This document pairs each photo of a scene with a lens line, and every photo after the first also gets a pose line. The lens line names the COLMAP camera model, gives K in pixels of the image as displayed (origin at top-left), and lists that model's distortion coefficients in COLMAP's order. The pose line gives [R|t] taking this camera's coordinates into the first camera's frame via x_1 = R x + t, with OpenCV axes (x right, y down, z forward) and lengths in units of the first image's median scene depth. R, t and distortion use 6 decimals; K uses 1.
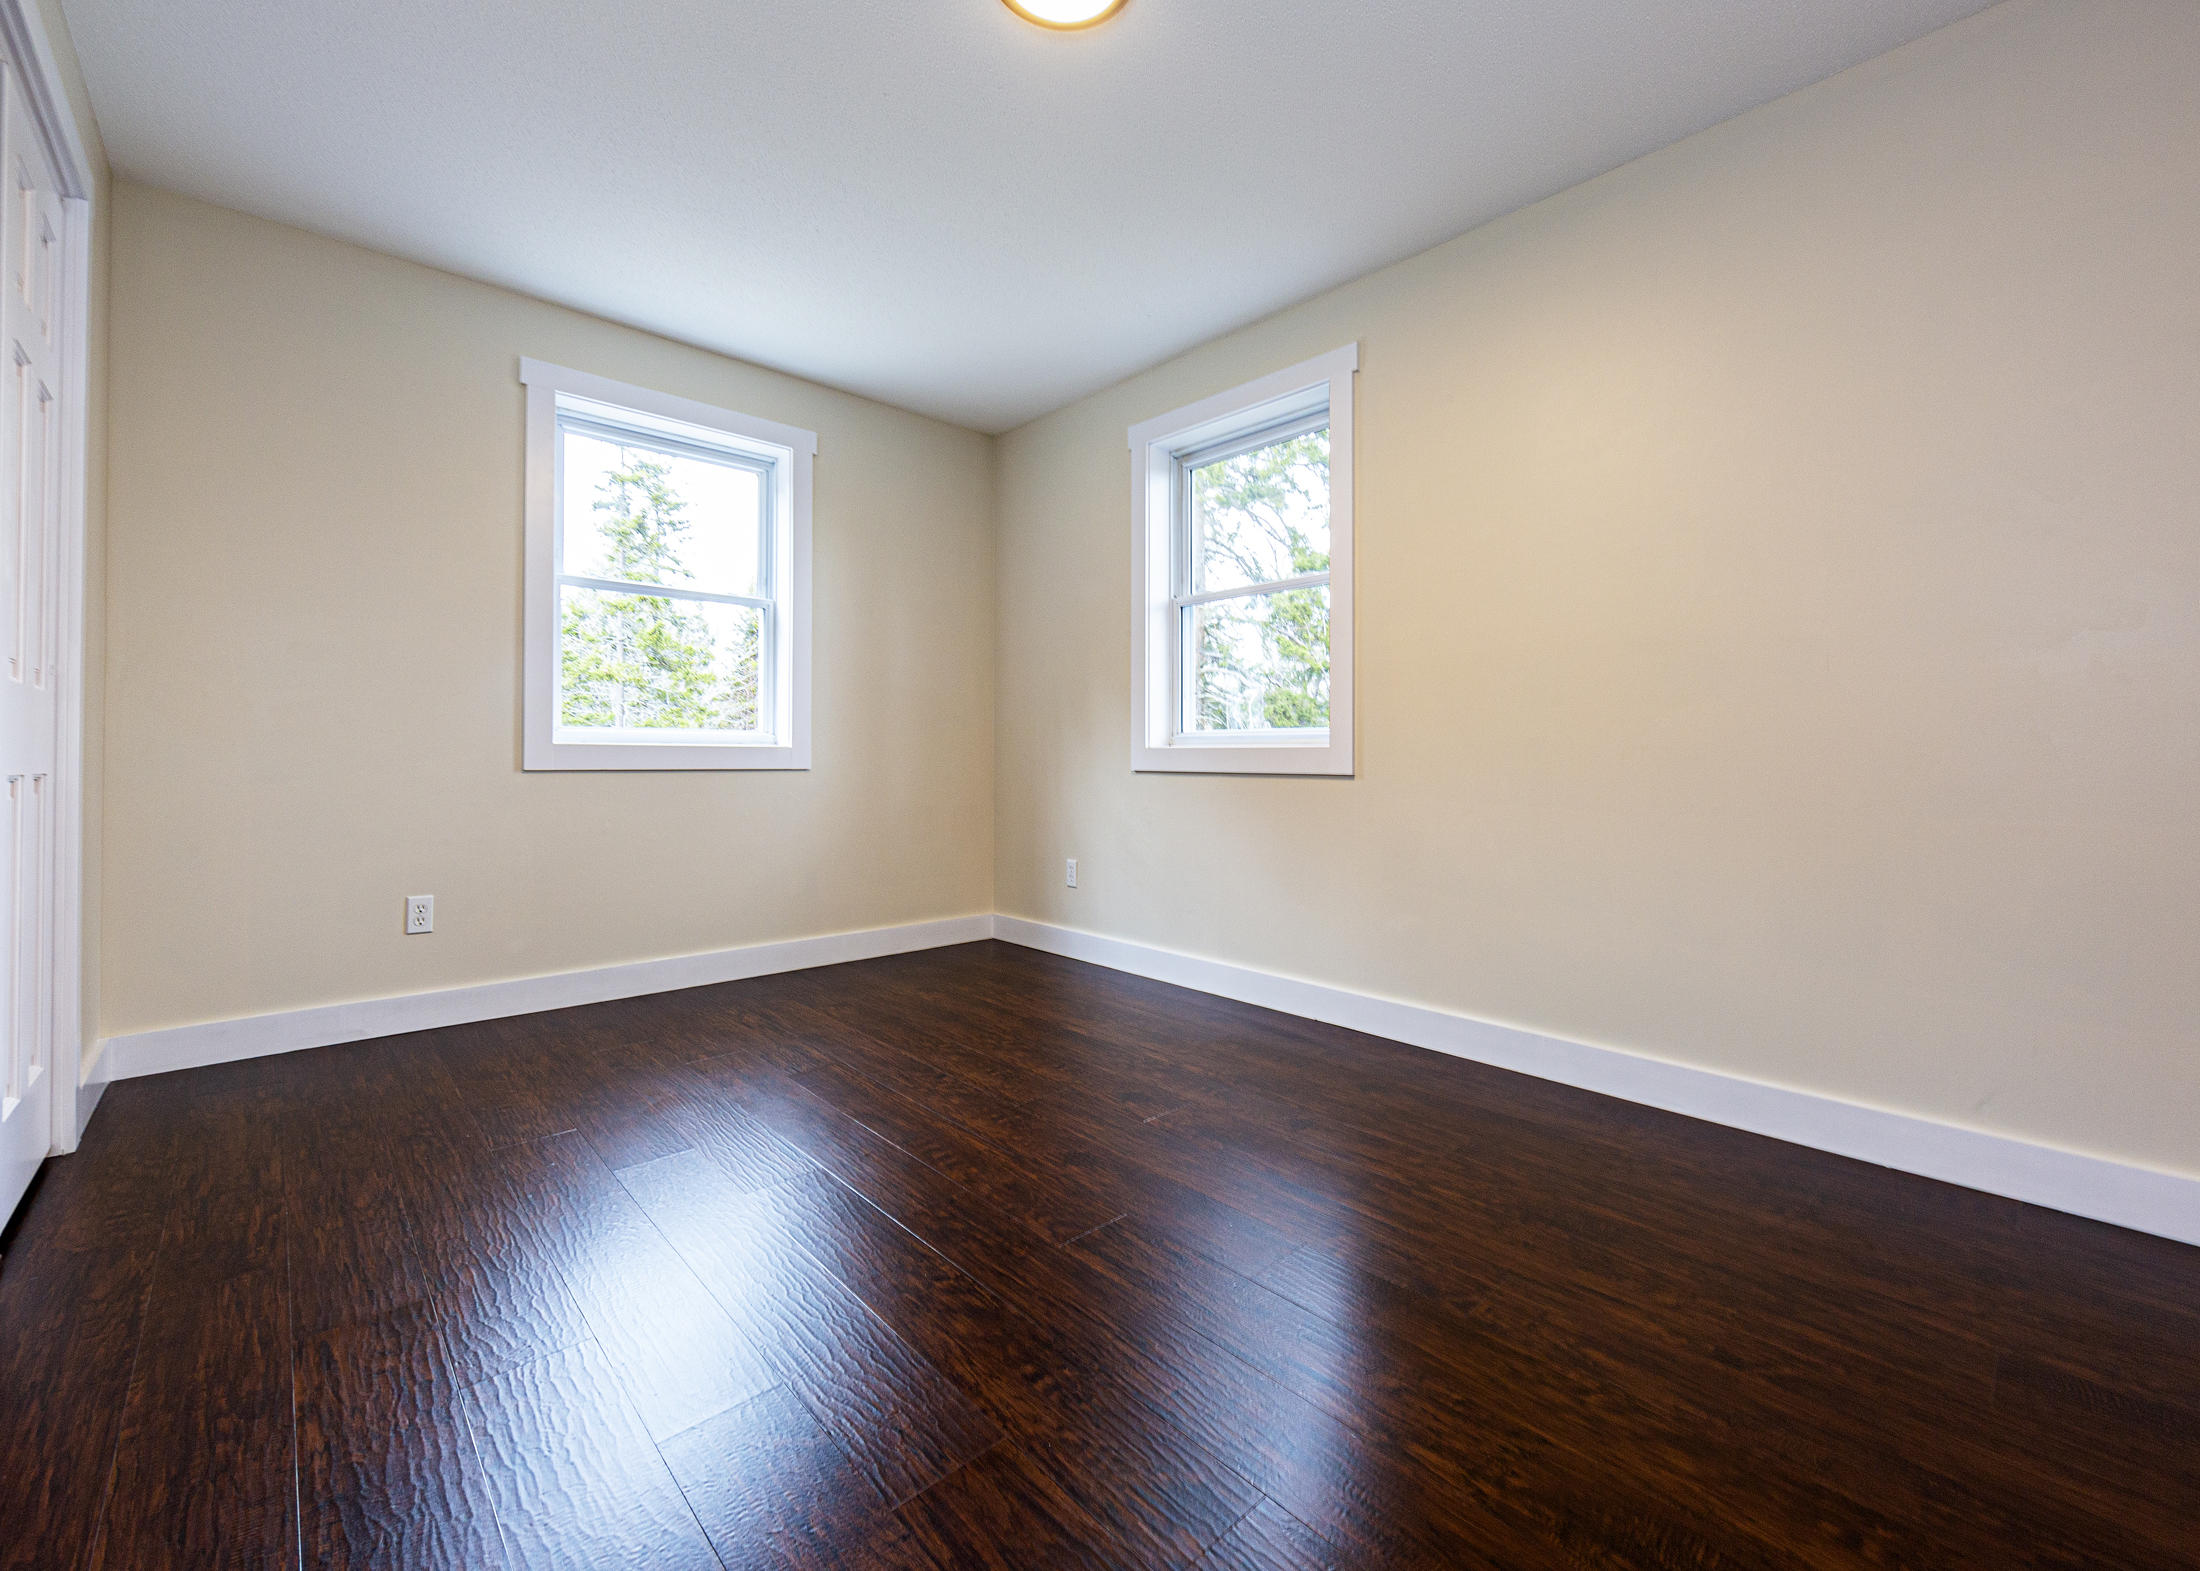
lens RADIAL K [[906.7, 0, 1102.9], [0, 906.7, 768.3], [0, 0, 1]] dist [0.003339, 0.000099]
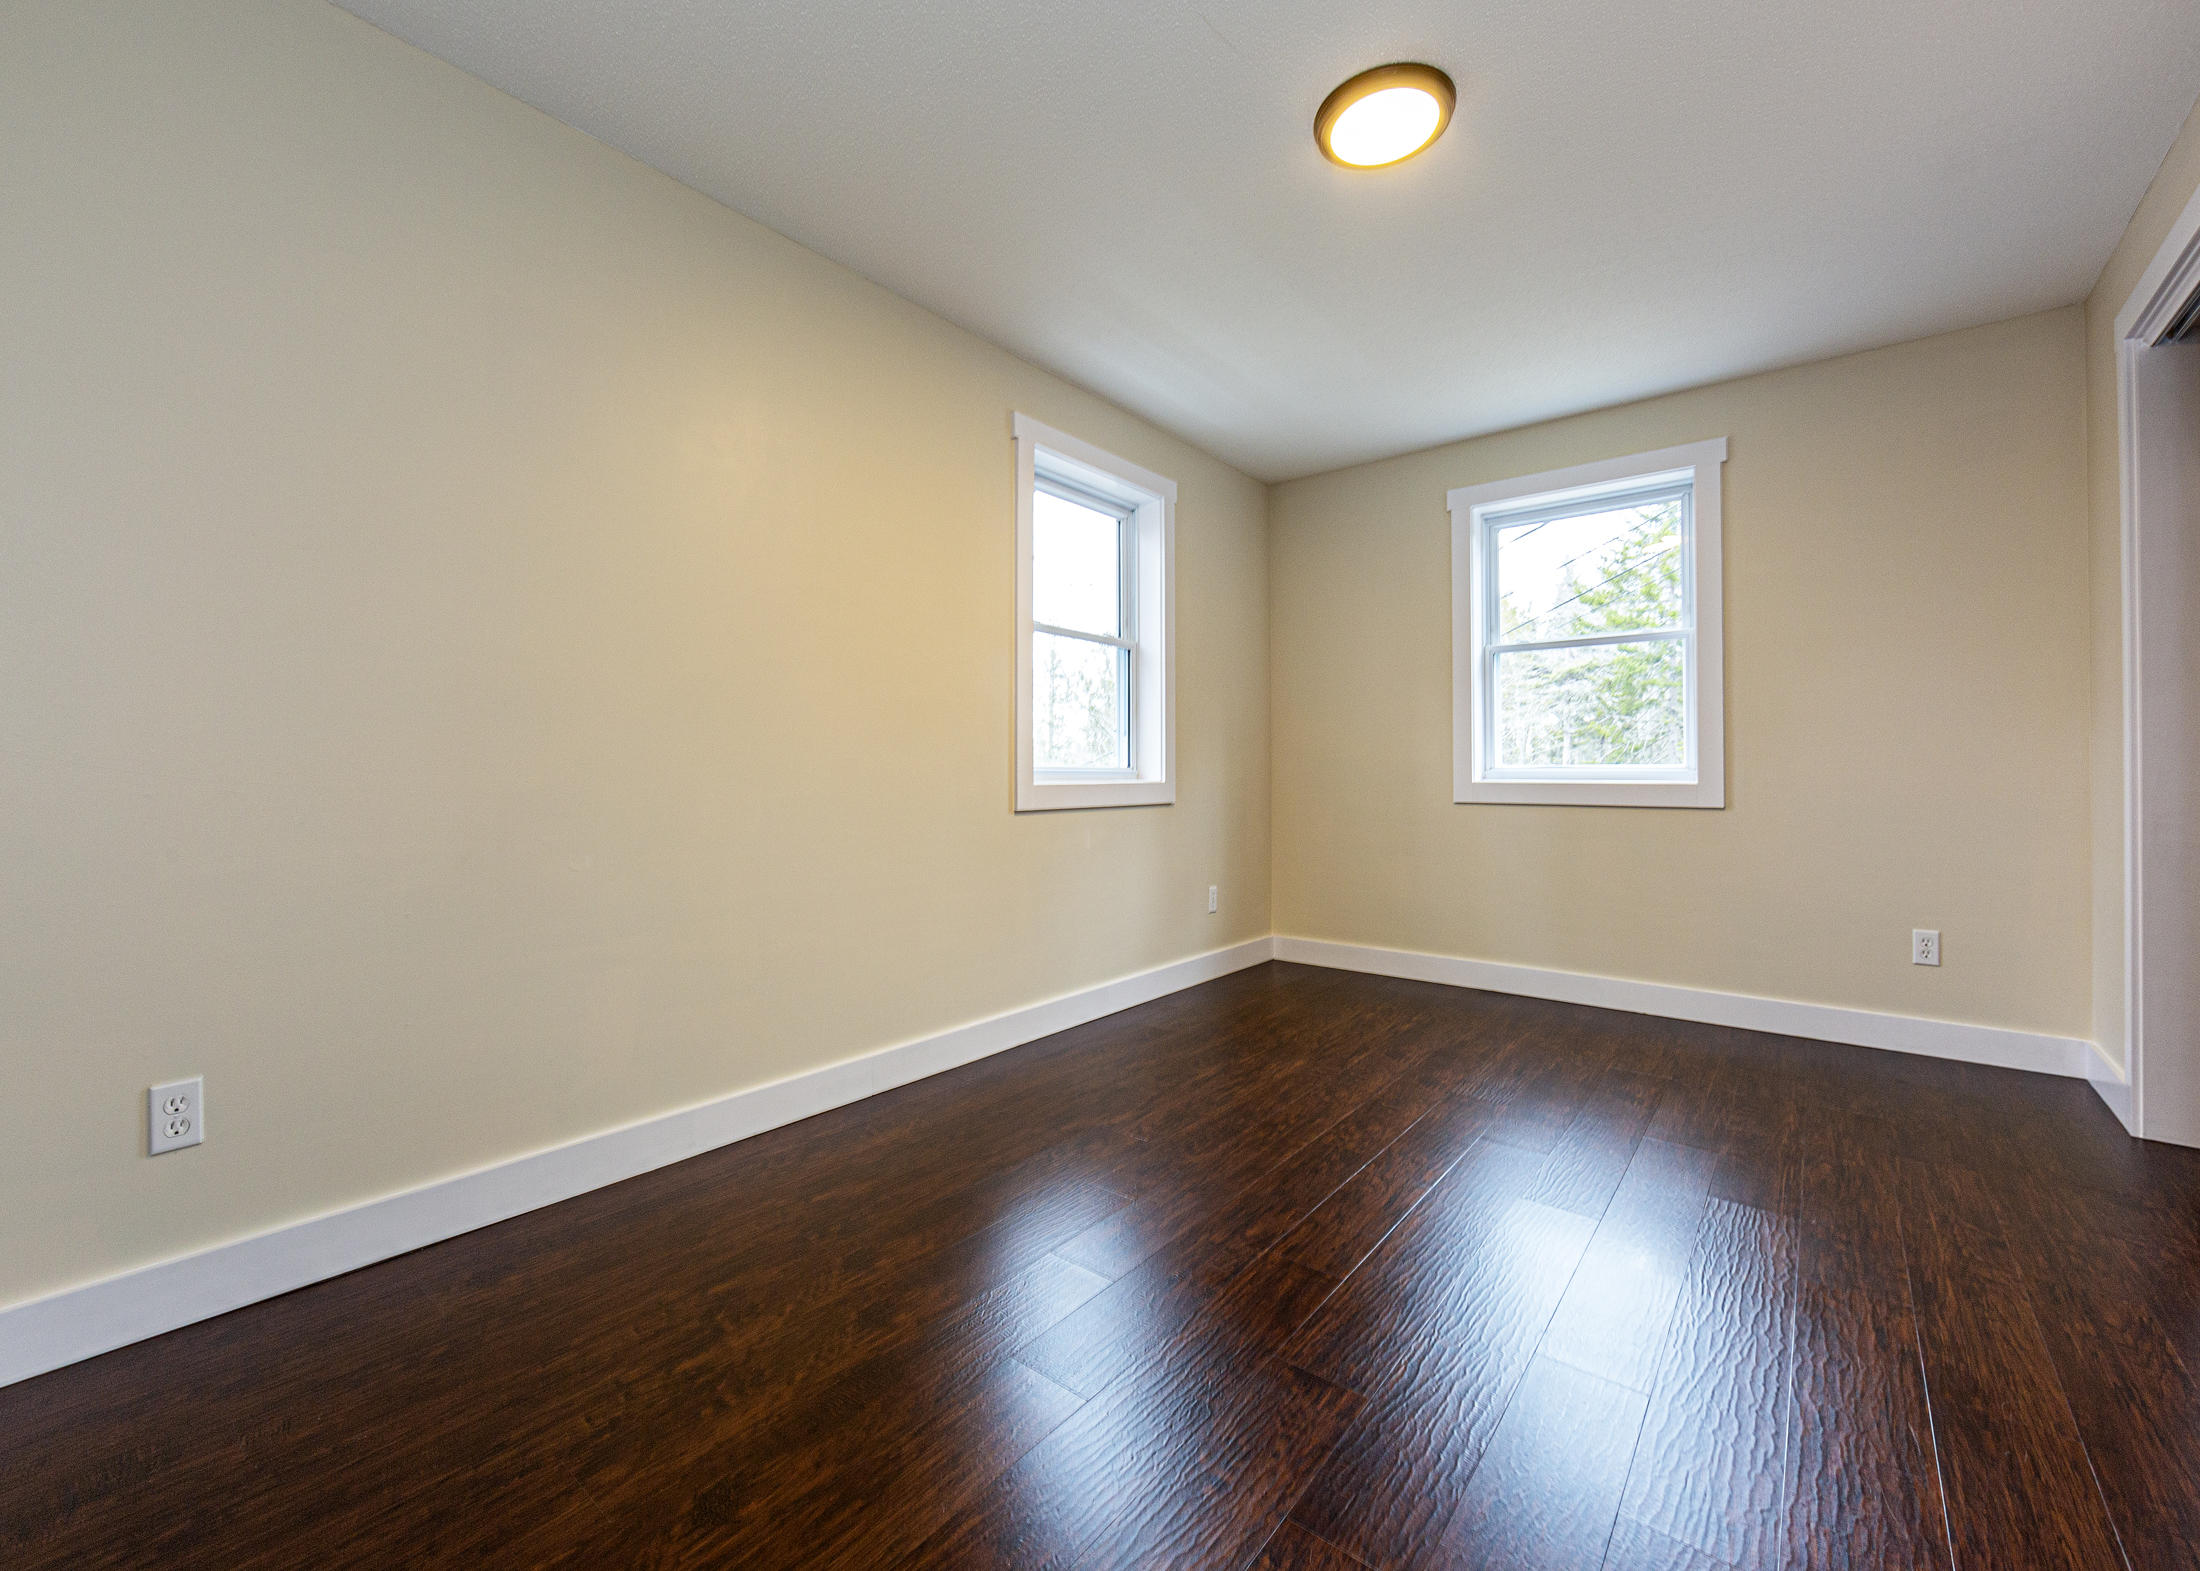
lens RADIAL K [[906.7, 0, 1099.9], [0, 906.7, 782.0], [0, 0, 1]] dist [0.003339, 0.000099]
pose [[0.988361, -0.004490, 0.152062, -0.582729], [0.004986, 0.999983, -0.002882, -0.021876], [-0.152046, 0.003607, 0.988367, -0.029116]]
